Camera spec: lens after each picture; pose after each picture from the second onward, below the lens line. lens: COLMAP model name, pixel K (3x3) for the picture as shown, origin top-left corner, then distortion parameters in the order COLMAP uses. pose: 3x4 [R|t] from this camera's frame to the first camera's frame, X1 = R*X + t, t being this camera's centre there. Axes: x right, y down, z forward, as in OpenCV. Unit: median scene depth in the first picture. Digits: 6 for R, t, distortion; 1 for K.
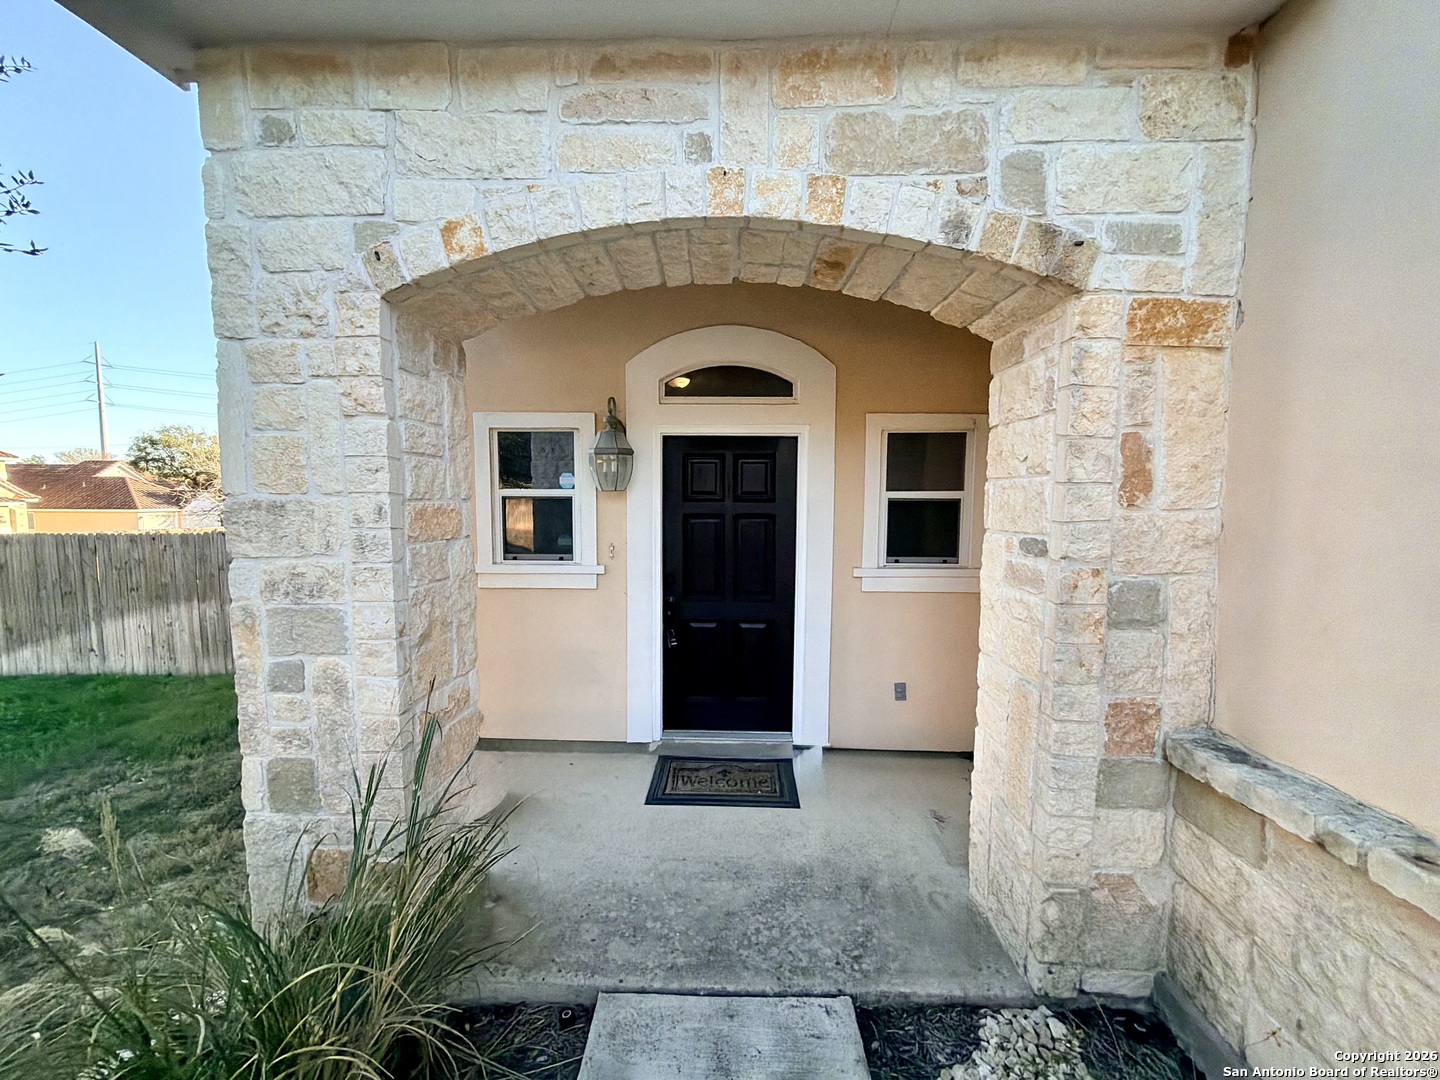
lens RADIAL K [[574.3, 0, 717.3], [0, 574.3, 541.5], [0, 0, 1]] dist [0.000017, -0.000442]
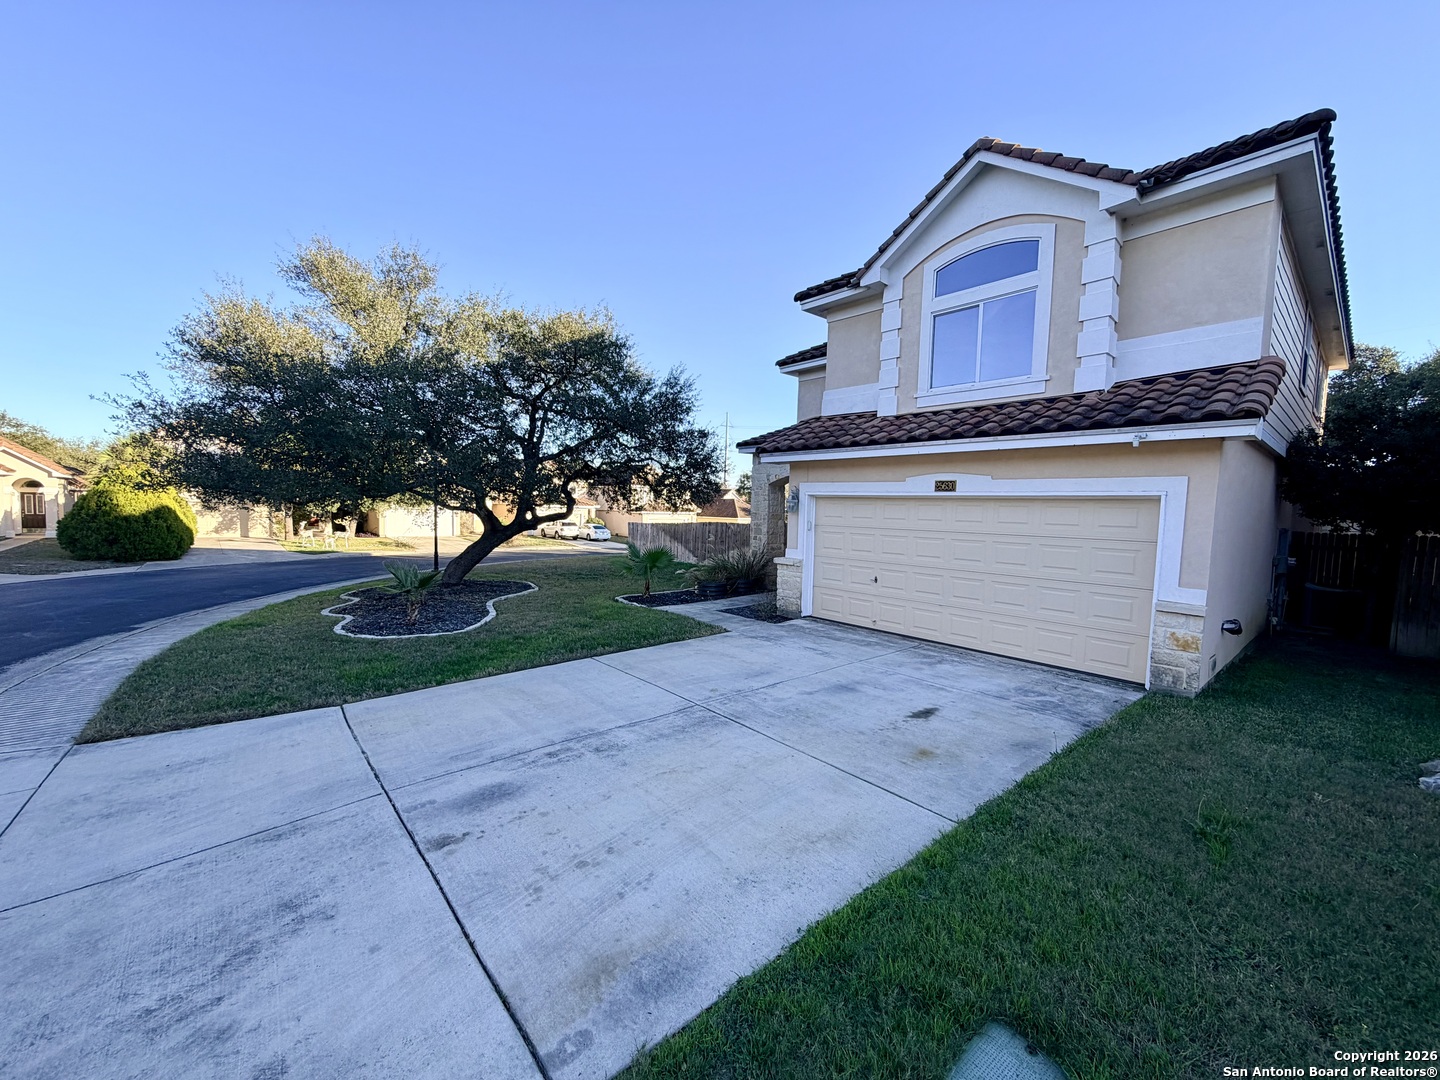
lens RADIAL K [[574.3, 0, 715.6], [0, 574.3, 548.2], [0, 0, 1]] dist [0.000017, -0.000442]
pose [[0.677504, 0.069346, -0.732243, 4.037202], [-0.086198, 0.996171, 0.014587, 0.305476], [0.730451, 0.053236, 0.680887, -4.087965]]
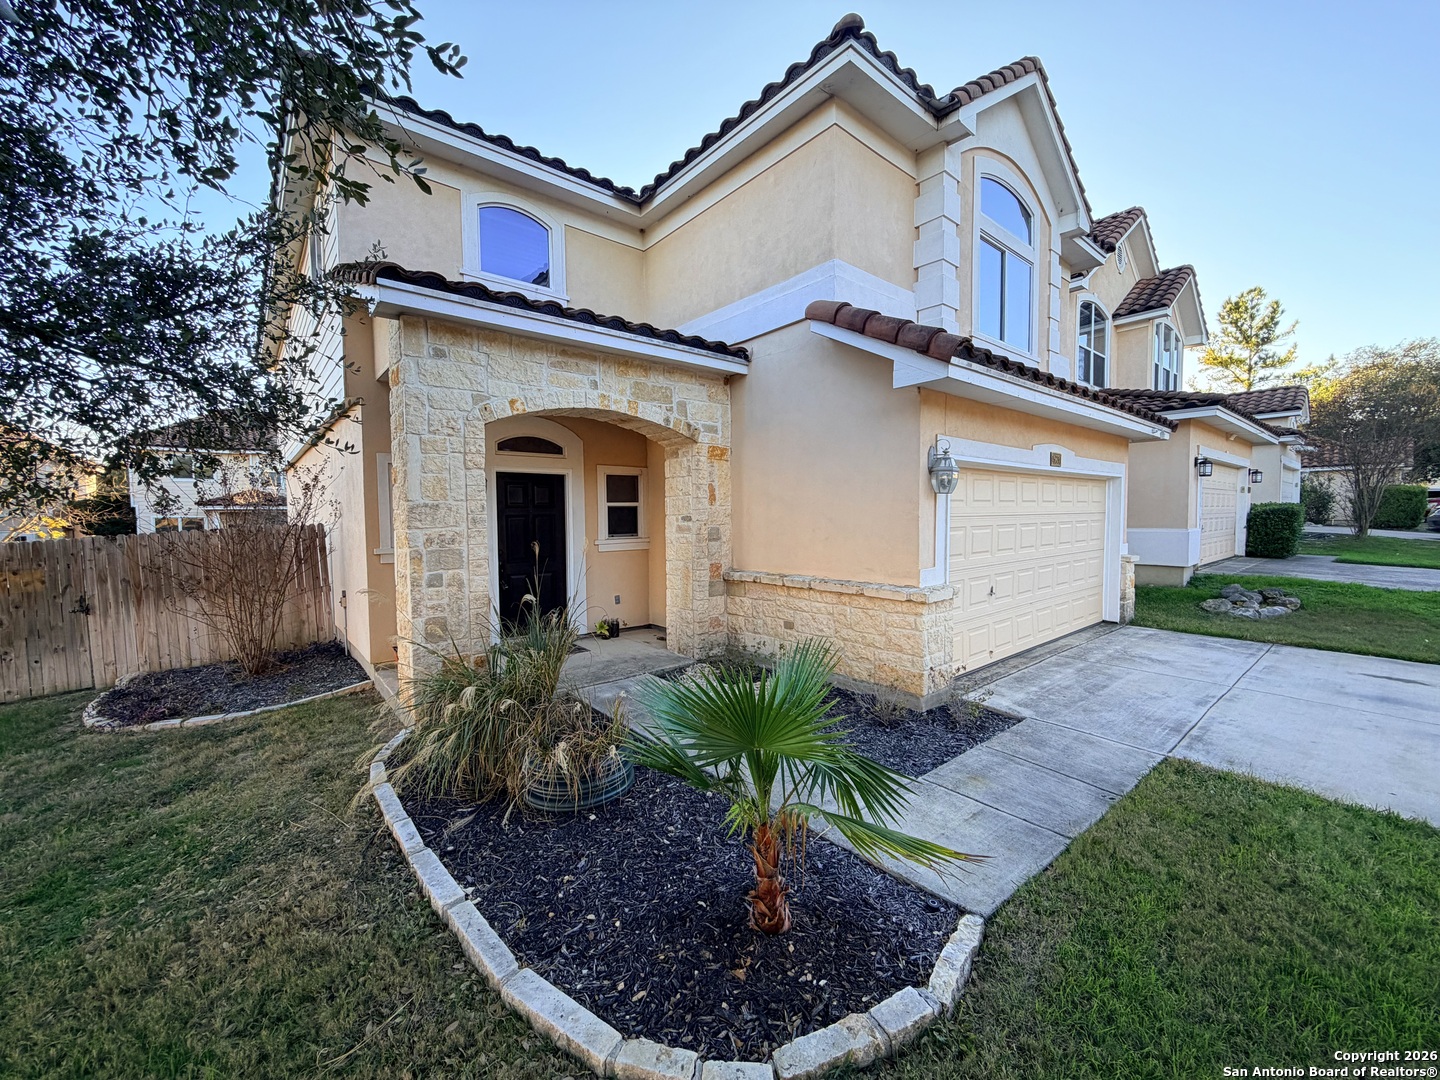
lens RADIAL K [[574.3, 0, 717.6], [0, 574.3, 542.2], [0, 0, 1]] dist [0.000017, -0.000442]
pose [[0.749060, -0.044009, 0.661038, -1.425699], [0.065349, 0.997833, -0.007619, 0.176291], [-0.659271, 0.048905, 0.750313, -1.478050]]
